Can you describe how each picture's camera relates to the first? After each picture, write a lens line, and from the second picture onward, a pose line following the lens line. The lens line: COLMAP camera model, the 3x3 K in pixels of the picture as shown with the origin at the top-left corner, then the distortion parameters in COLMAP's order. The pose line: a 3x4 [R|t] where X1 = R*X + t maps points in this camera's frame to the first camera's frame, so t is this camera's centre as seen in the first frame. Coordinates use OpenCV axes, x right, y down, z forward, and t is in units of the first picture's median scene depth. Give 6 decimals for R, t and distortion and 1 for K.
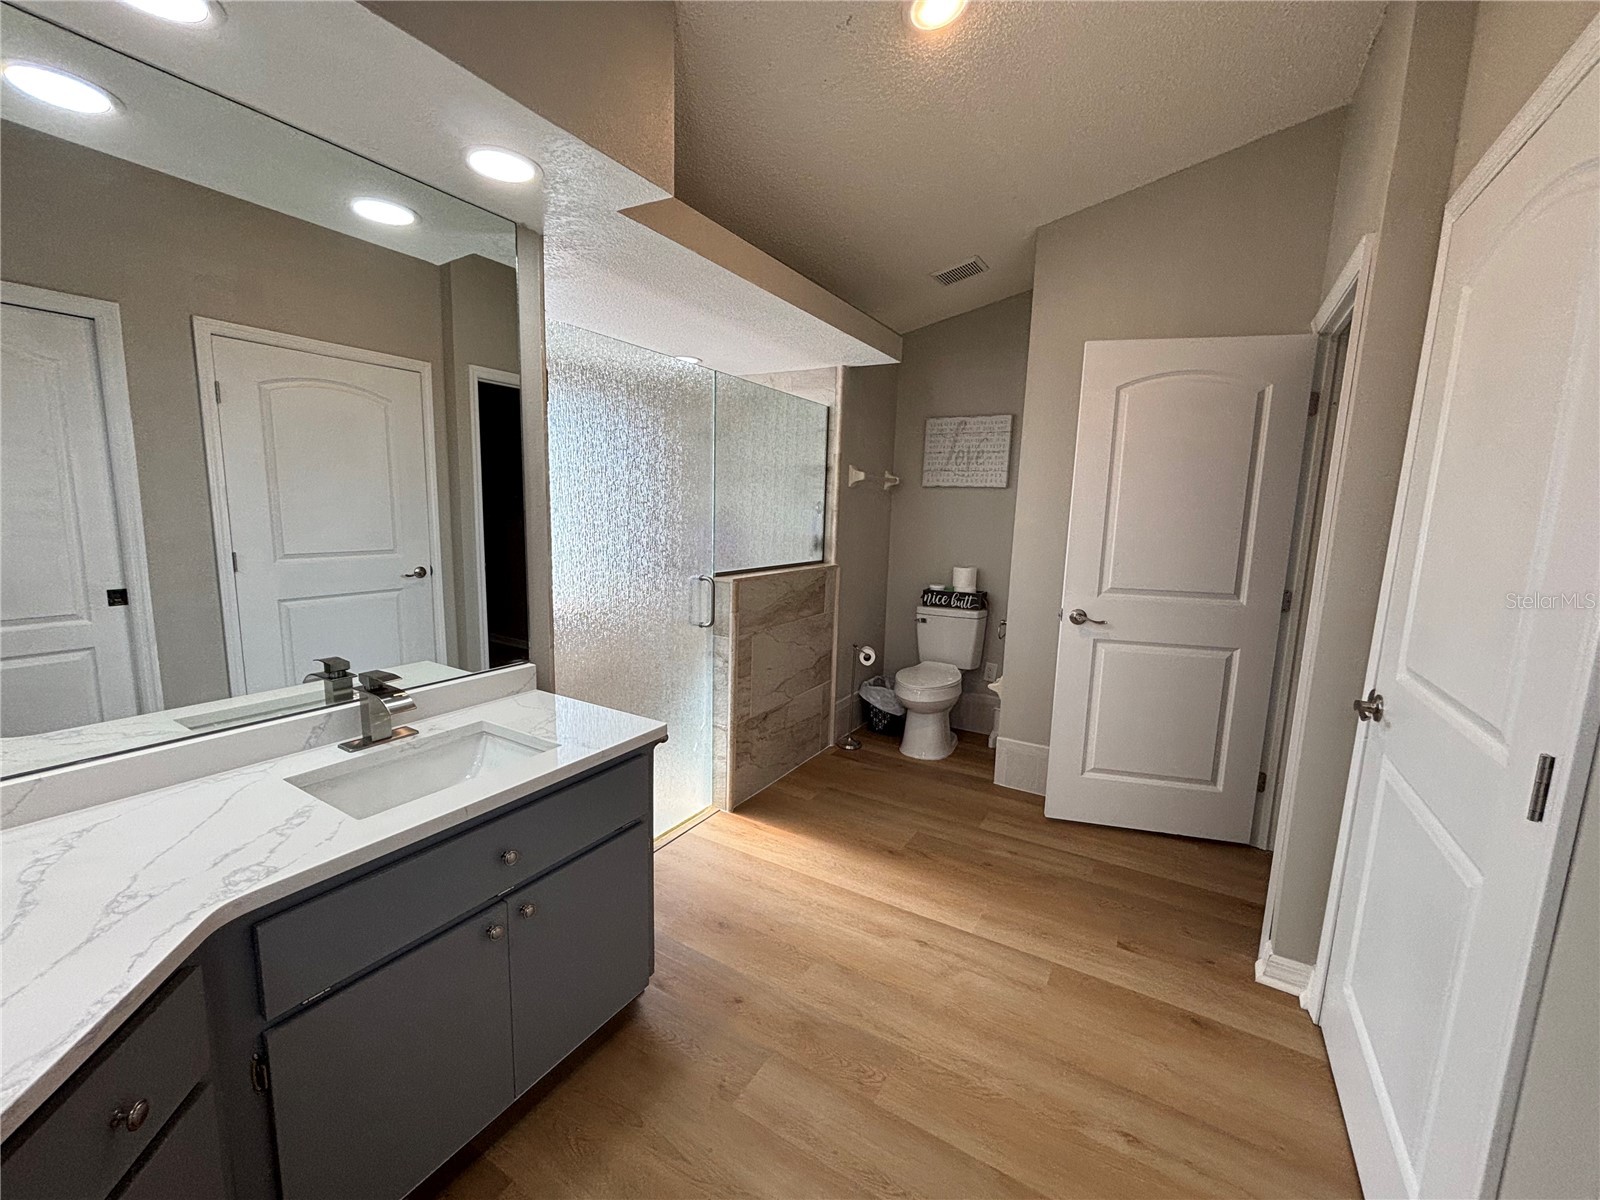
lens RADIAL K [[658.0, 0, 795.0], [0, 658.0, 596.6], [0, 0, 1]] dist [-0.000651, -0.000204]
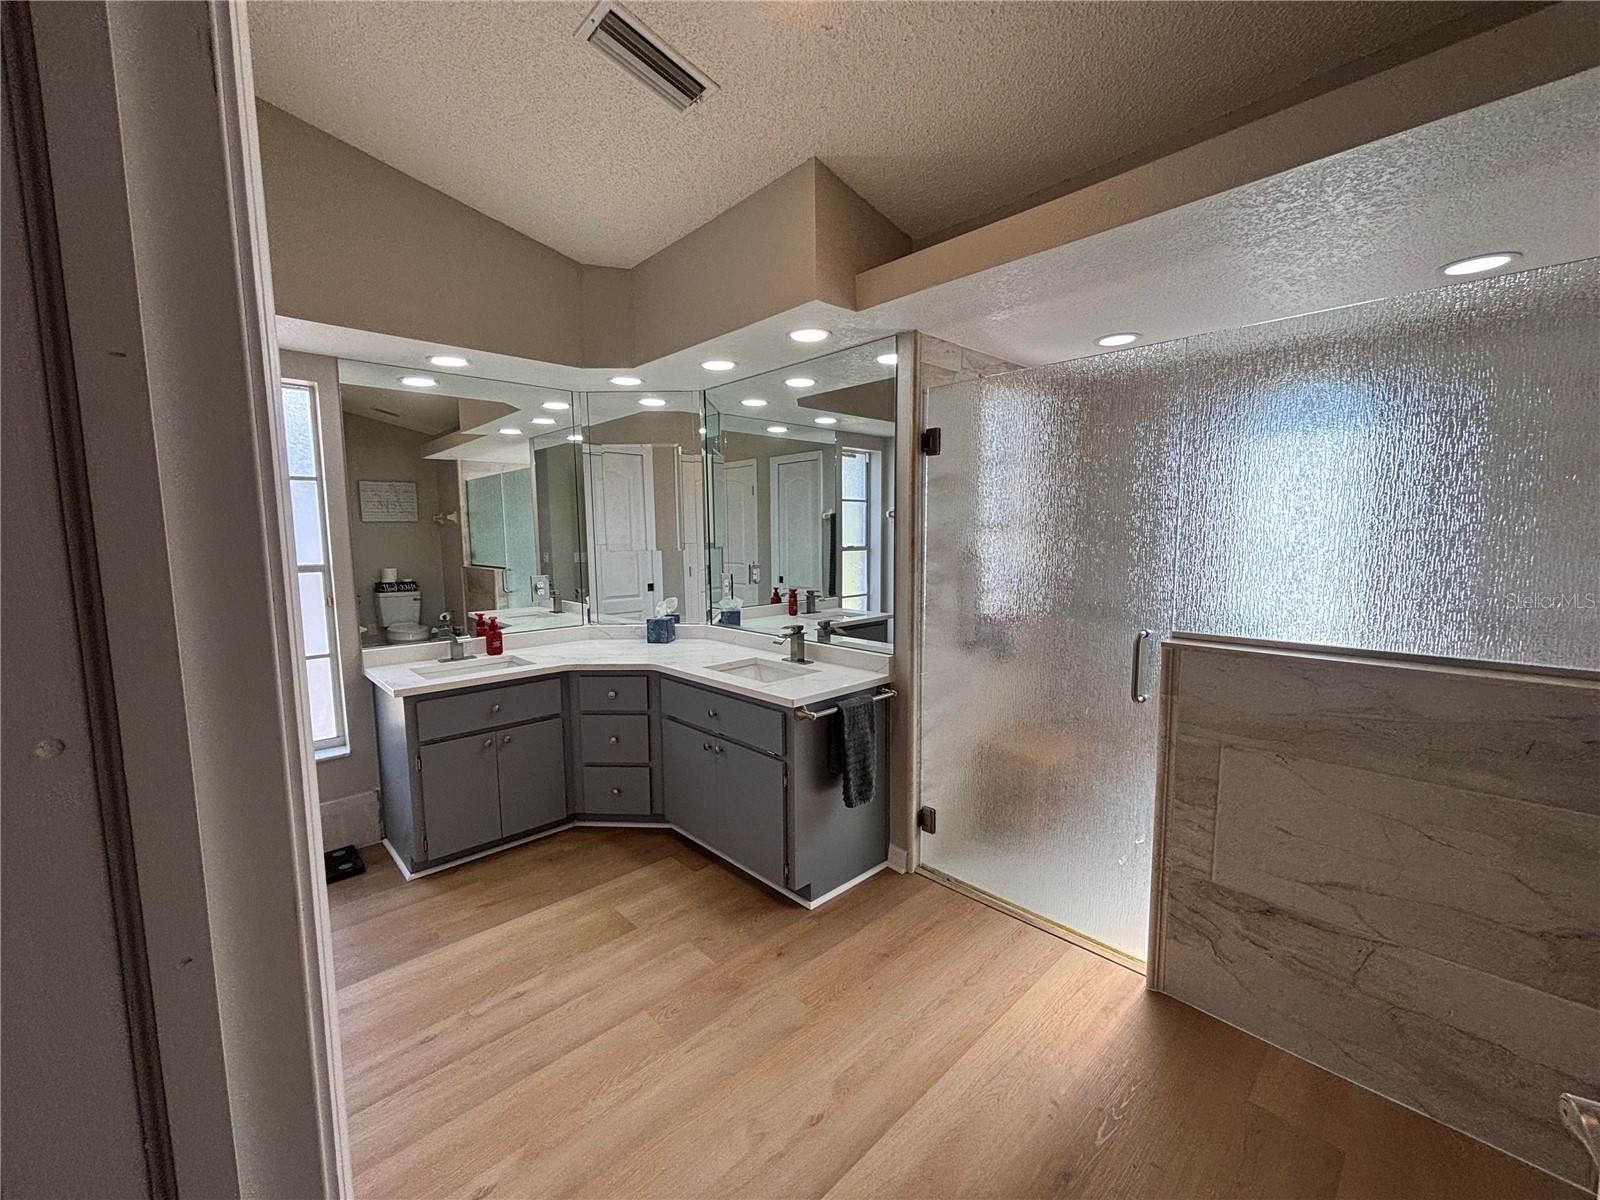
lens RADIAL K [[658.0, 0, 795.0], [0, 658.0, 596.6], [0, 0, 1]] dist [-0.000651, -0.000204]
pose [[-0.258289, 0.078536, -0.962870, 0.760581], [-0.144343, 0.982365, 0.118846, -0.116488], [0.955223, 0.169680, -0.242398, 0.934502]]
